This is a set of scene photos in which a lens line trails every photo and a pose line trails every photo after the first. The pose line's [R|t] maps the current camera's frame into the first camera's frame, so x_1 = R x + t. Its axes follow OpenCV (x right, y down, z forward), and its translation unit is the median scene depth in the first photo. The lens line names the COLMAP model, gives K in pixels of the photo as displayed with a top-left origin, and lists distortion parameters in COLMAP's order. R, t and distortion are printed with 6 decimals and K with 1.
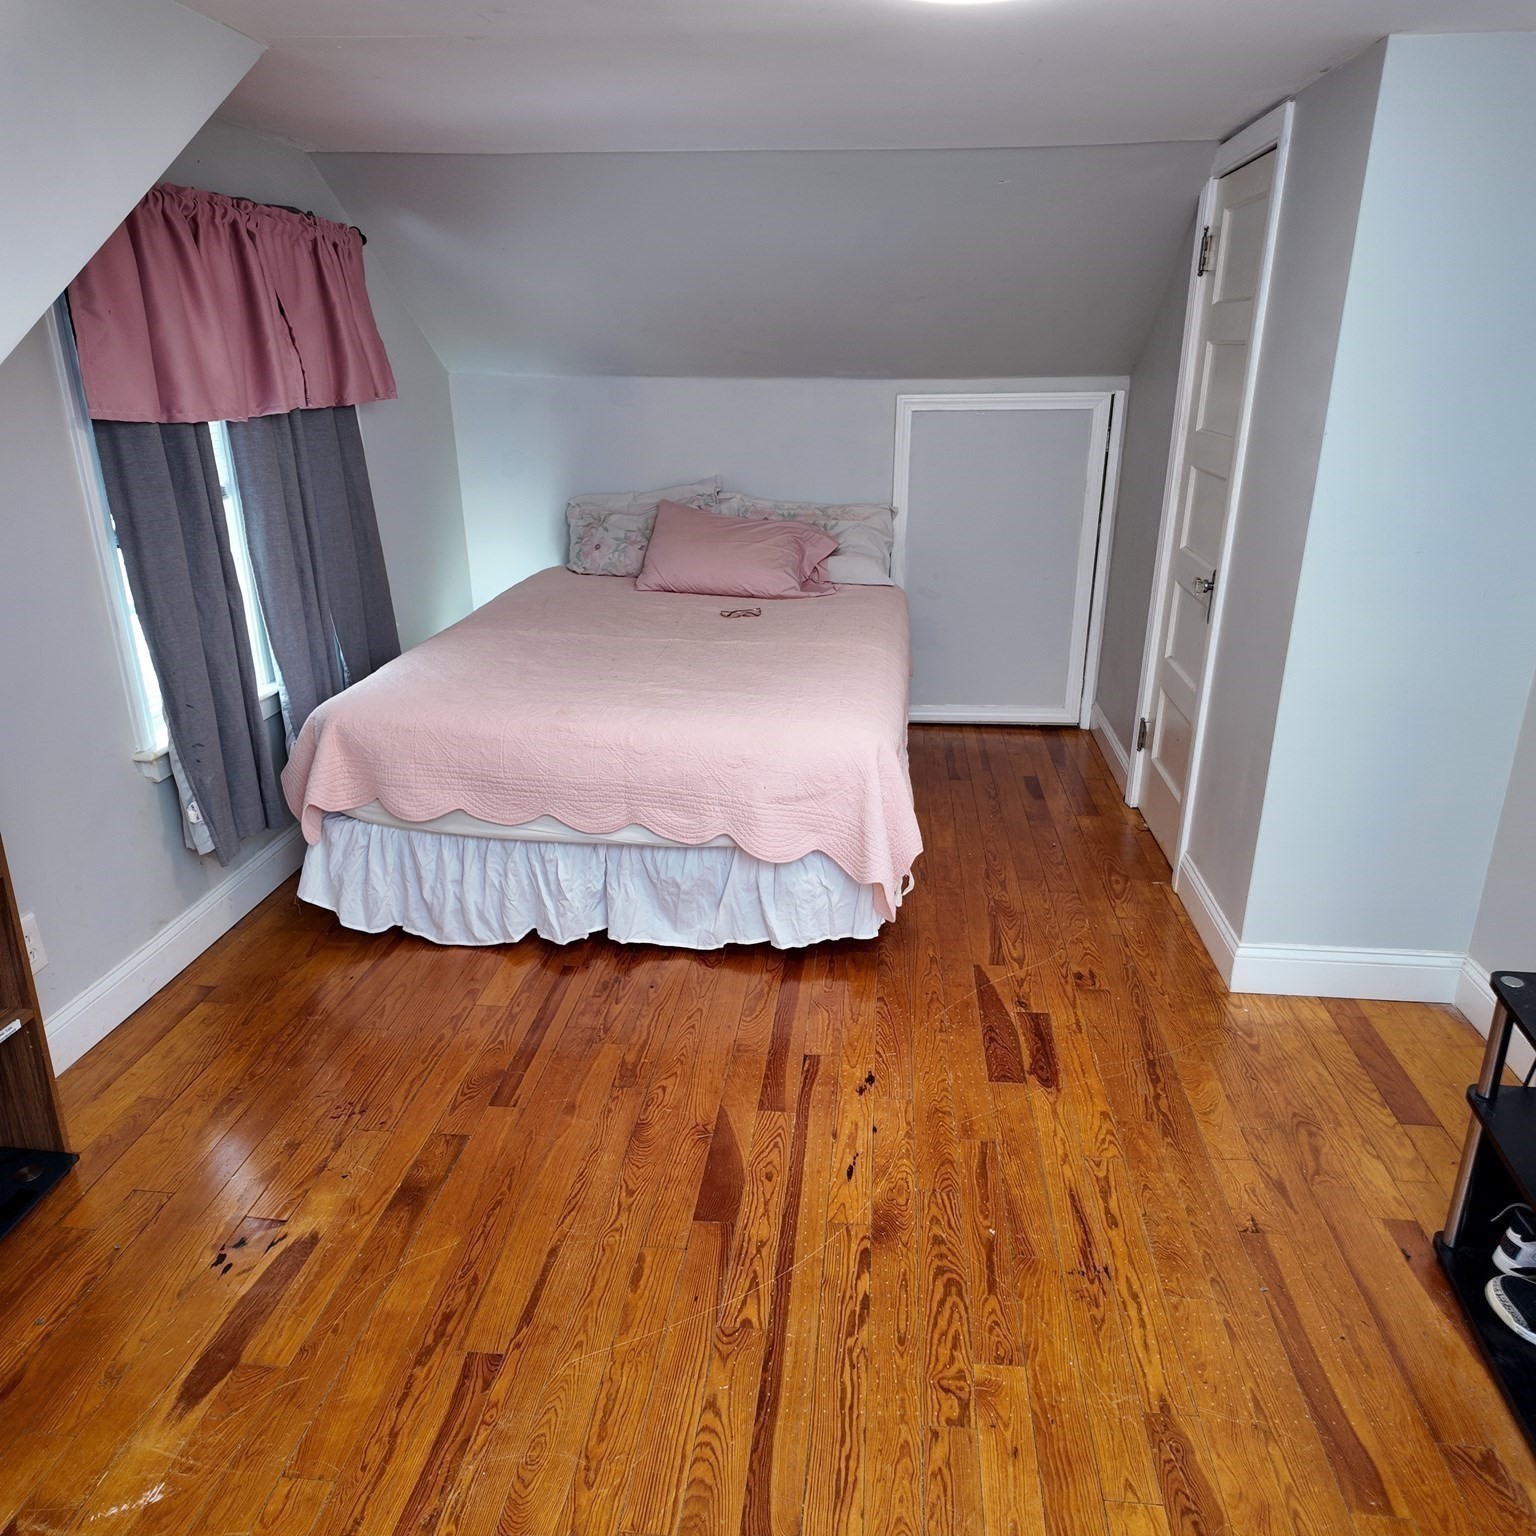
lens RADIAL K [[1120.8, 0, 769.3], [0, 1120.8, 767.6], [0, 0, 1]] dist [0.056962, -0.050153]
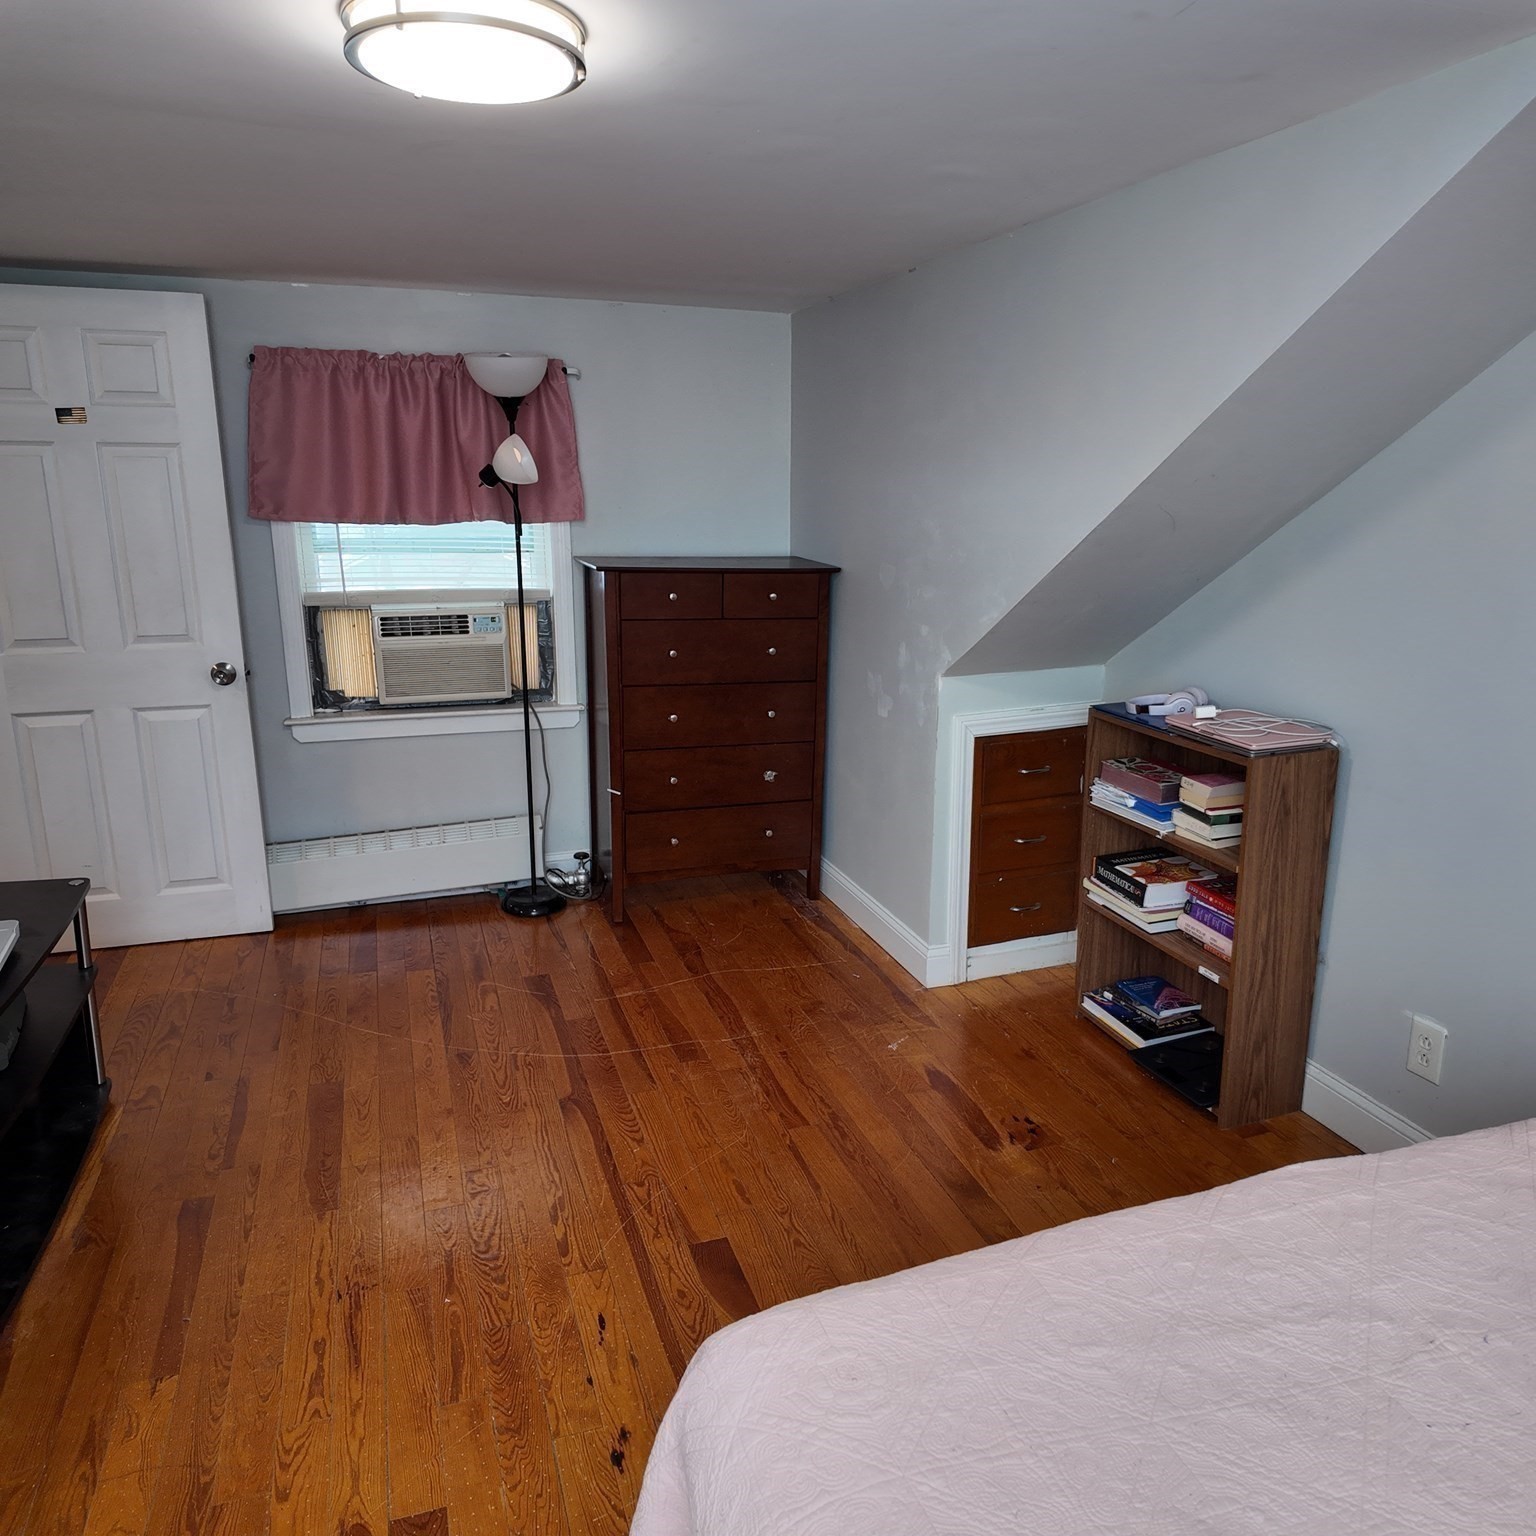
lens RADIAL K [[1120.8, 0, 768.7], [0, 1120.8, 765.5], [0, 0, 1]] dist [0.056962, -0.050153]
pose [[-0.904779, 0.103840, -0.413028, 0.302643], [-0.148642, 0.831834, 0.534750, -0.576602], [0.399099, 0.545224, -0.737191, 1.582024]]
